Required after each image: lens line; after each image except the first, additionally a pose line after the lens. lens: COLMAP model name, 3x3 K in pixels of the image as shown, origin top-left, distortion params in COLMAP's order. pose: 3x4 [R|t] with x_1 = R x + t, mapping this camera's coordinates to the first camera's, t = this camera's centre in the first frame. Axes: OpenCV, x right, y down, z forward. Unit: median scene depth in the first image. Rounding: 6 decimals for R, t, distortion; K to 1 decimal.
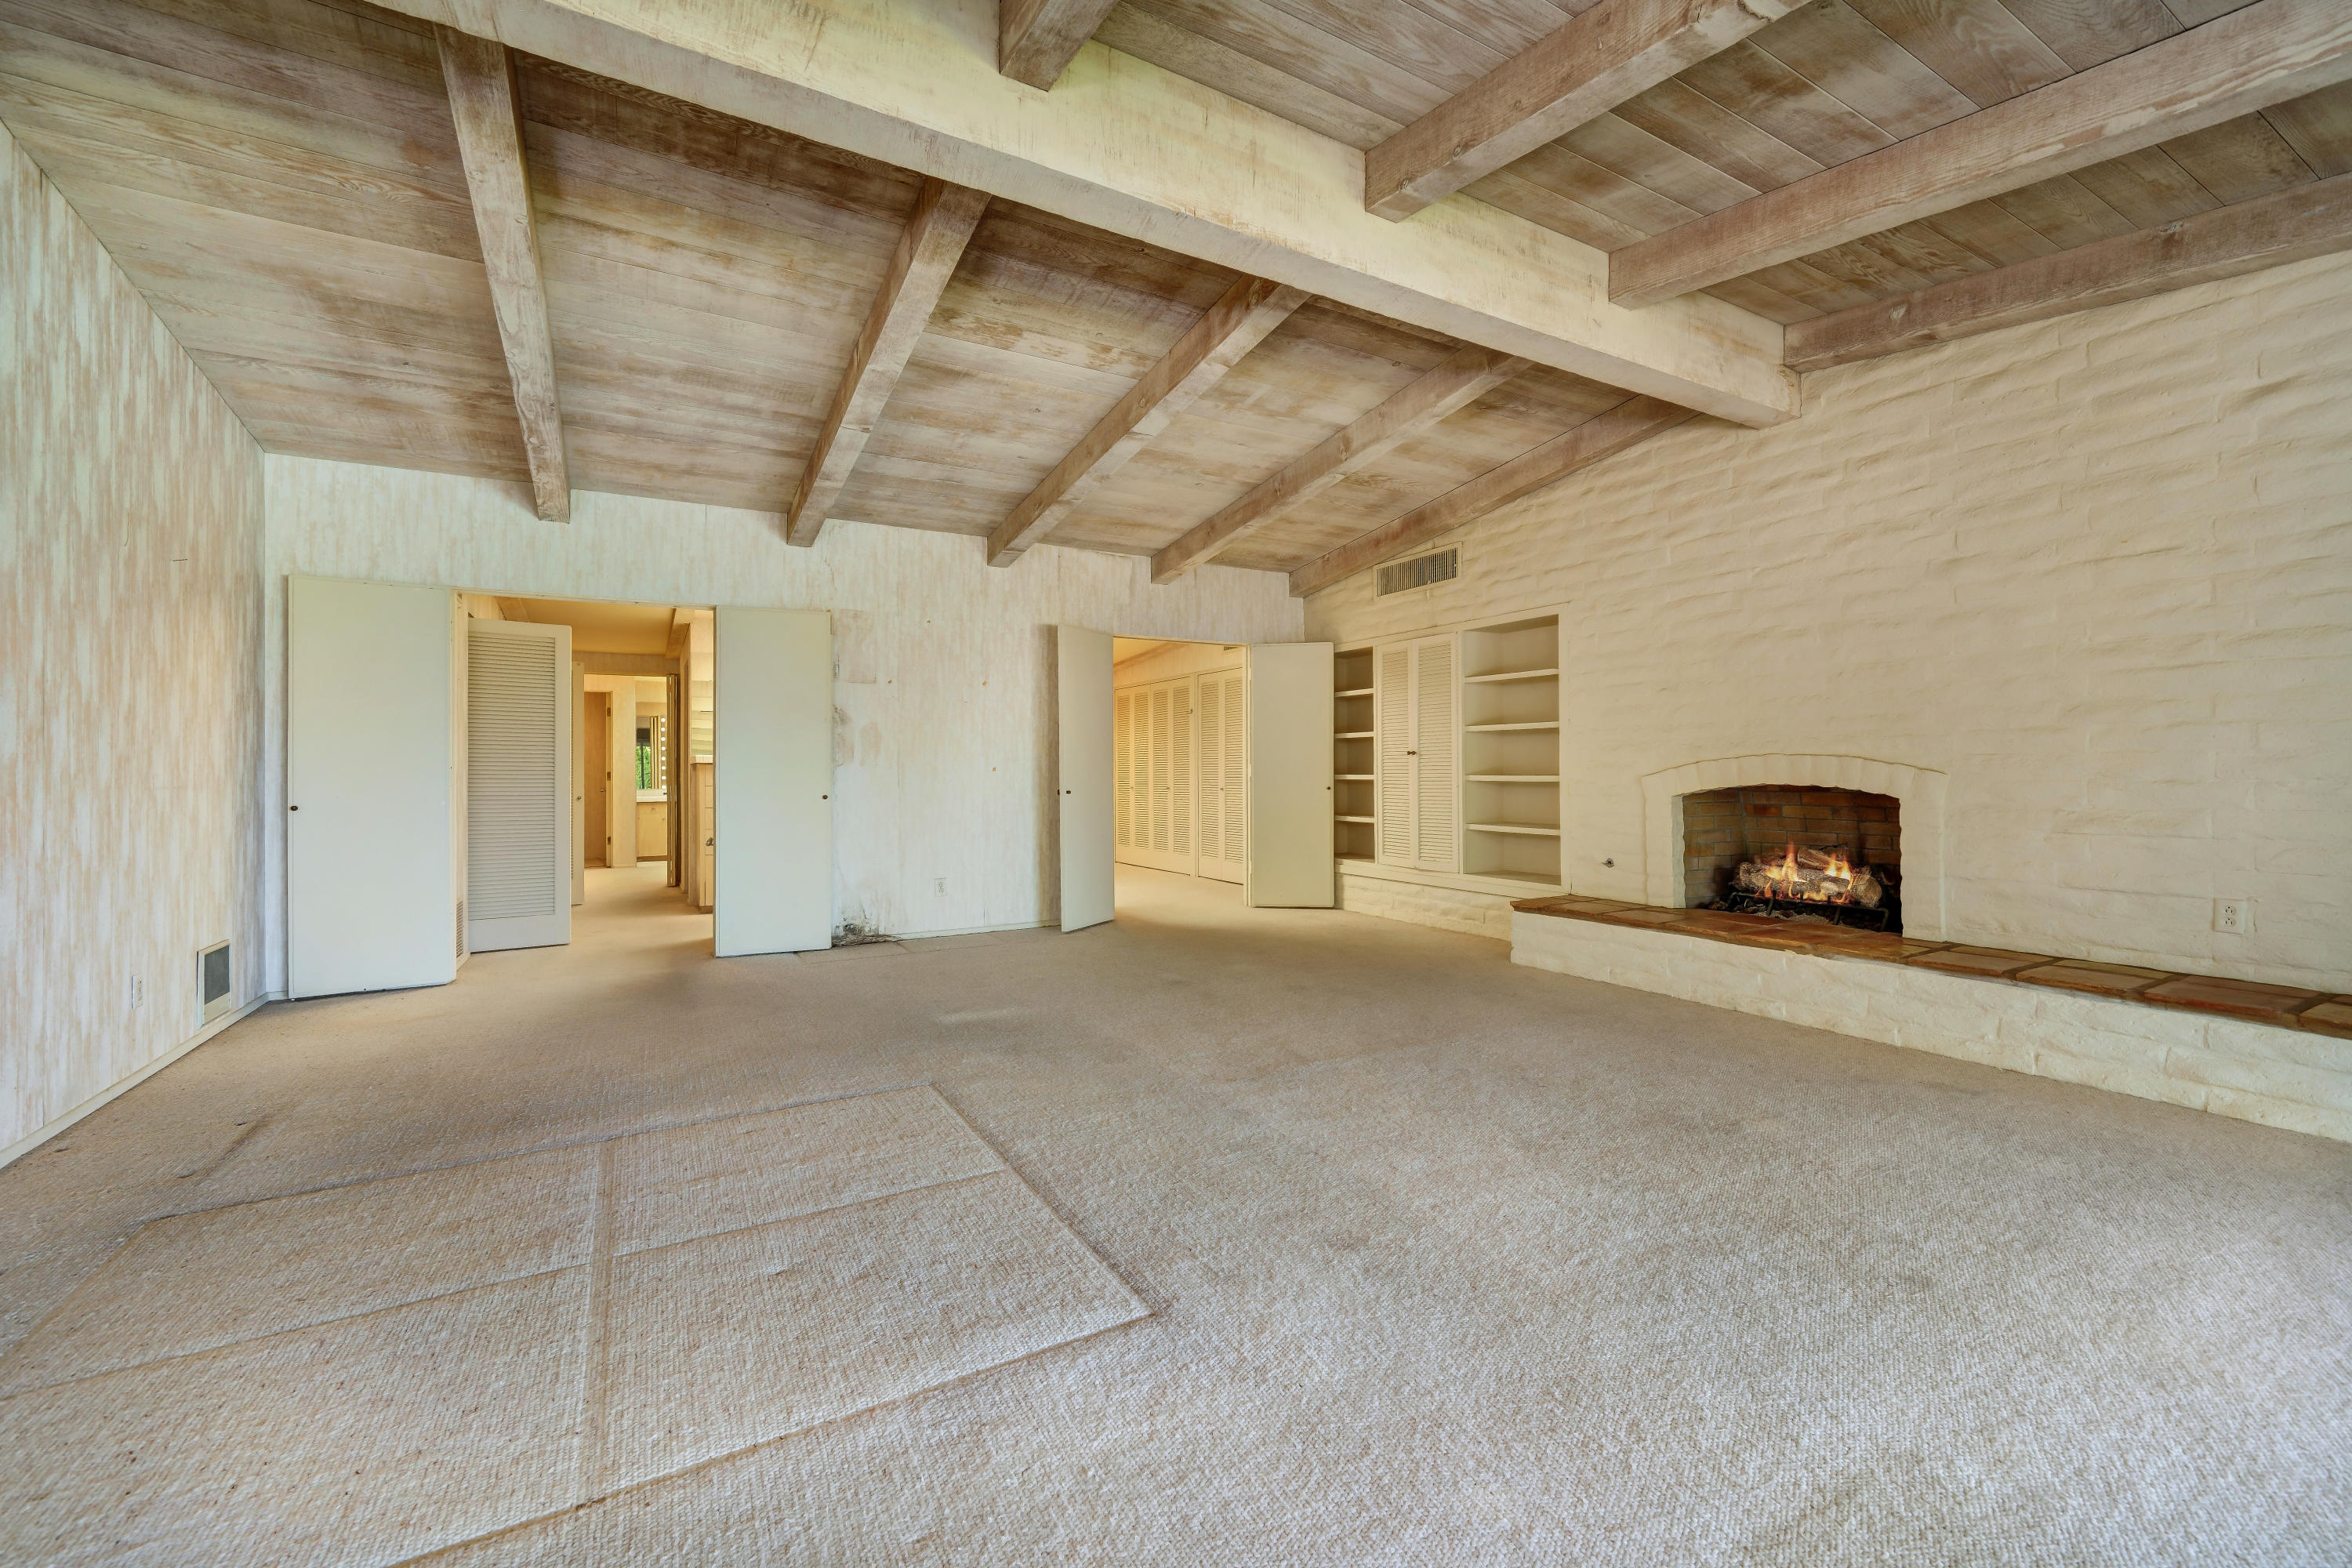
lens RADIAL K [[956.4, 0, 1173.1], [0, 956.4, 762.8], [0, 0, 1]] dist [-0.000446, 0.000212]
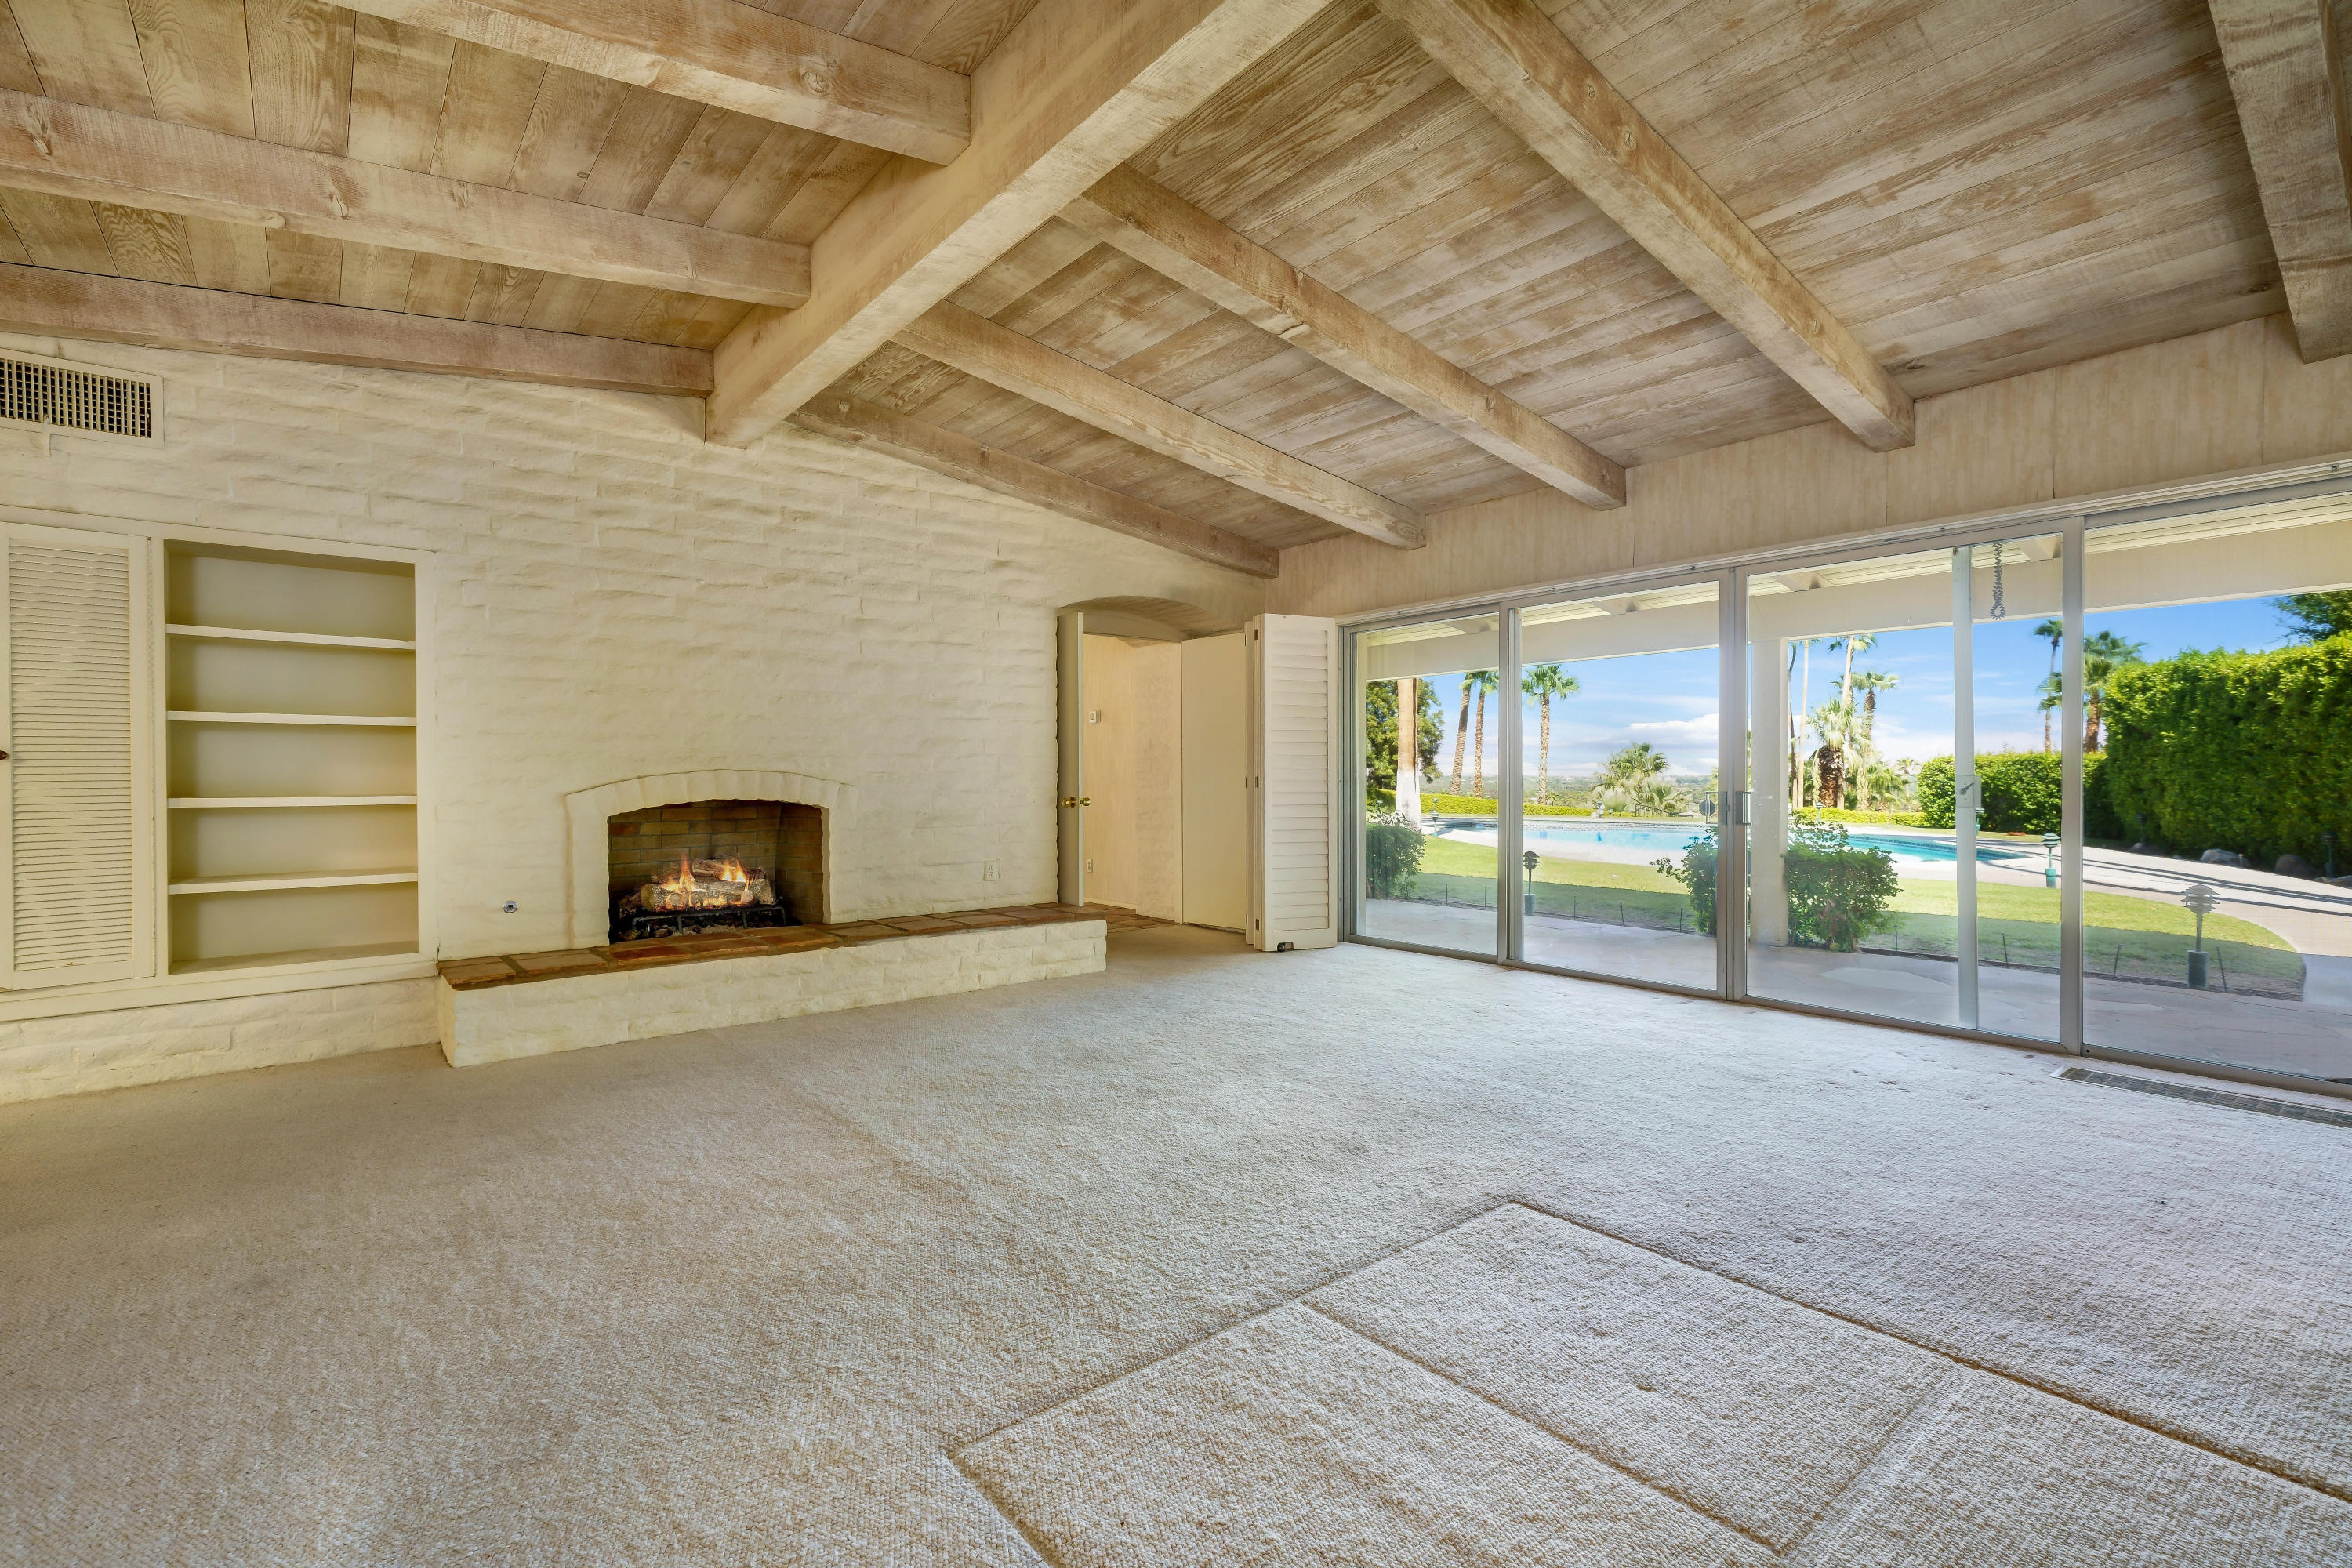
lens RADIAL K [[1084.5, 0, 1176.0], [0, 1084.5, 784.0], [0, 0, 1]] dist [0.009907, -0.000050]
pose [[-0.180053, 0.001760, 0.983655, -0.715369], [-0.000430, 0.999998, -0.001868, 0.009892], [-0.983657, -0.000760, -0.180052, 0.888183]]
